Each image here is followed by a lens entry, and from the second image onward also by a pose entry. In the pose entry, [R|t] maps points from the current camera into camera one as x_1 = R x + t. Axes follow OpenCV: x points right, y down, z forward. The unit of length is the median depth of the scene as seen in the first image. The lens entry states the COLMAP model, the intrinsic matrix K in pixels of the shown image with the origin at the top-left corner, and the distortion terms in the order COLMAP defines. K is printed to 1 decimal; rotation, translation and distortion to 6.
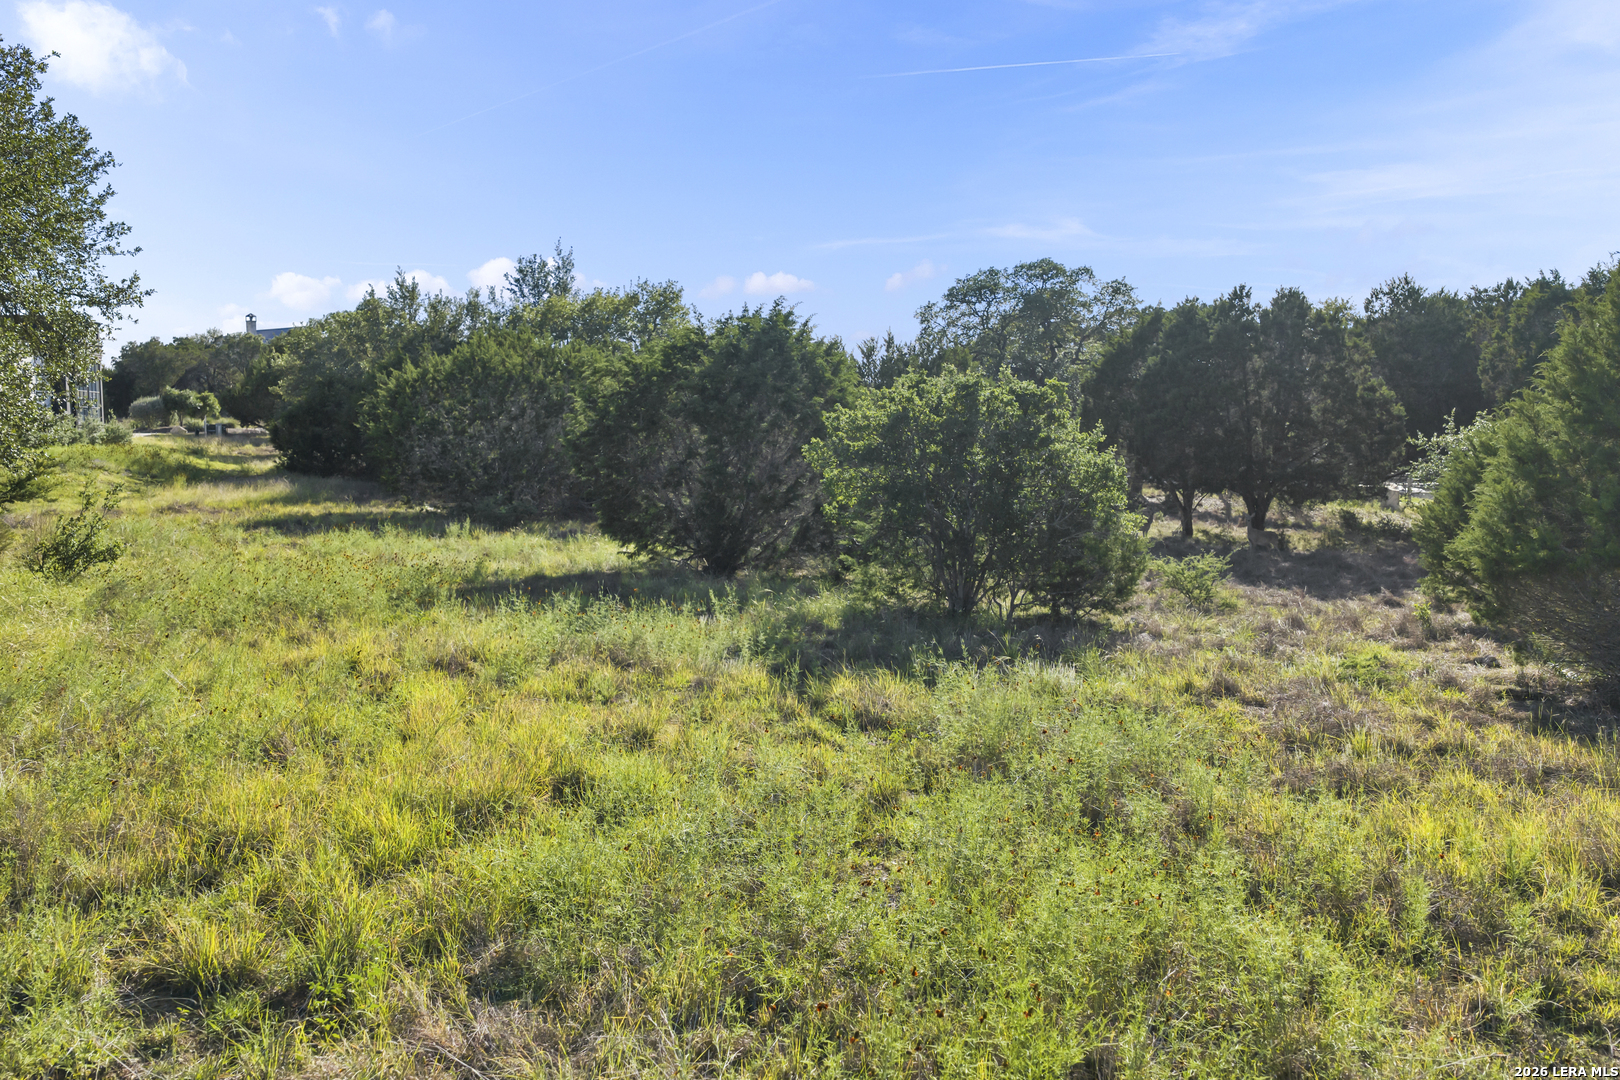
lens RADIAL K [[1337.0, 0, 811.5], [0, 1337.0, 534.8], [0, 0, 1]] dist [0.026679, -0.061168]
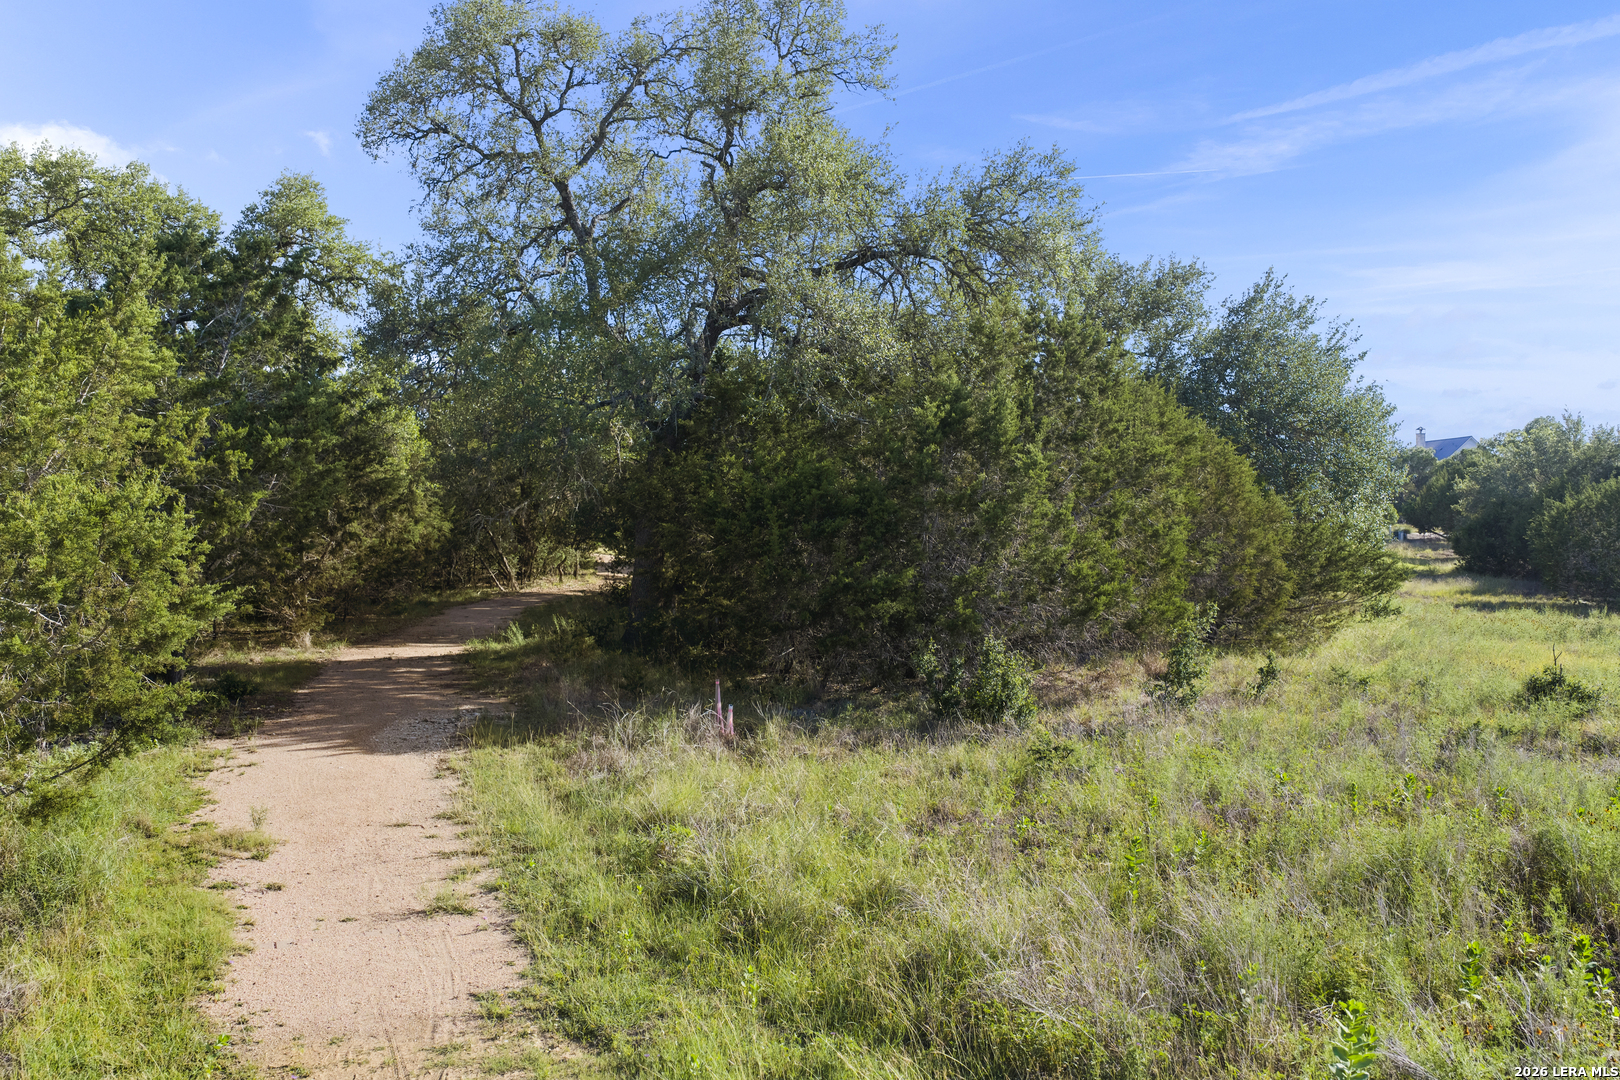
lens RADIAL K [[1347.0, 0, 816.8], [0, 1347.0, 533.2], [0, 0, 1]] dist [0.010530, -0.019670]
pose [[0.691916, 0.000417, -0.721978, 0.157703], [-0.054461, 0.997181, -0.051617, 0.022928], [0.719921, 0.075034, 0.689988, -0.484332]]
